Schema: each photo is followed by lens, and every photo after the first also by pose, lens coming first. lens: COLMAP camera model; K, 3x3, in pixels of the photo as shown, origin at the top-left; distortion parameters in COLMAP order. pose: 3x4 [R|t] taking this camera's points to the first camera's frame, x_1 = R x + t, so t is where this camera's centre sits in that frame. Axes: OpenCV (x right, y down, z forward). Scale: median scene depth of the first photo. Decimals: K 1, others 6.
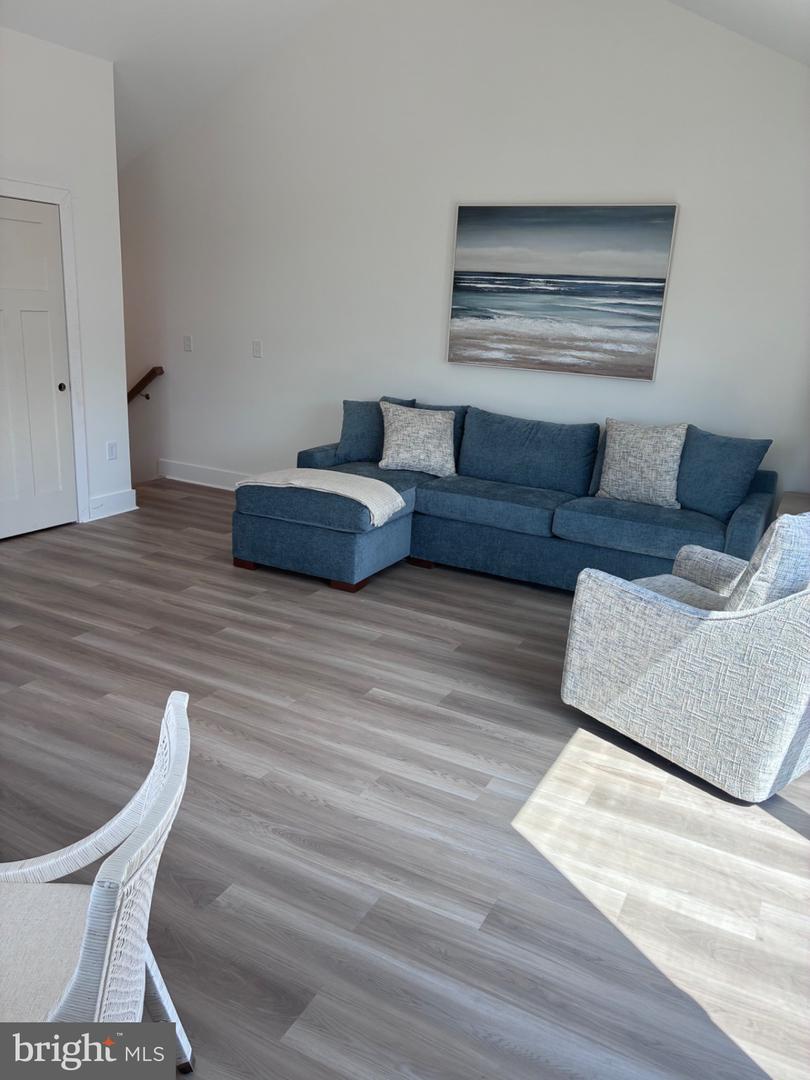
lens RADIAL K [[819.5, 0, 405.0], [0, 819.5, 540.0], [0, 0, 1]] dist [0.021096, 0.000746]
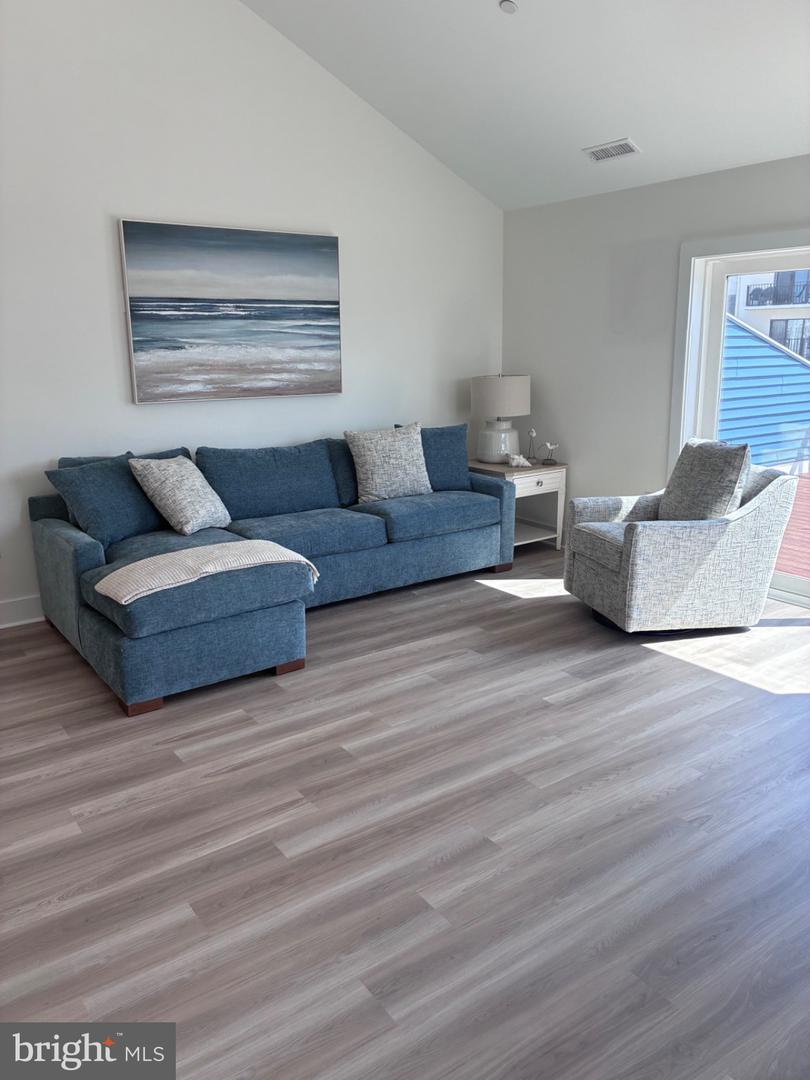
lens RADIAL K [[819.5, 0, 405.0], [0, 819.5, 540.0], [0, 0, 1]] dist [0.021096, 0.000746]
pose [[0.442345, -0.271739, 0.854686, -0.664864], [0.286328, 0.945909, 0.152553, -0.152227], [-0.849910, 0.177240, 0.496225, 0.420458]]
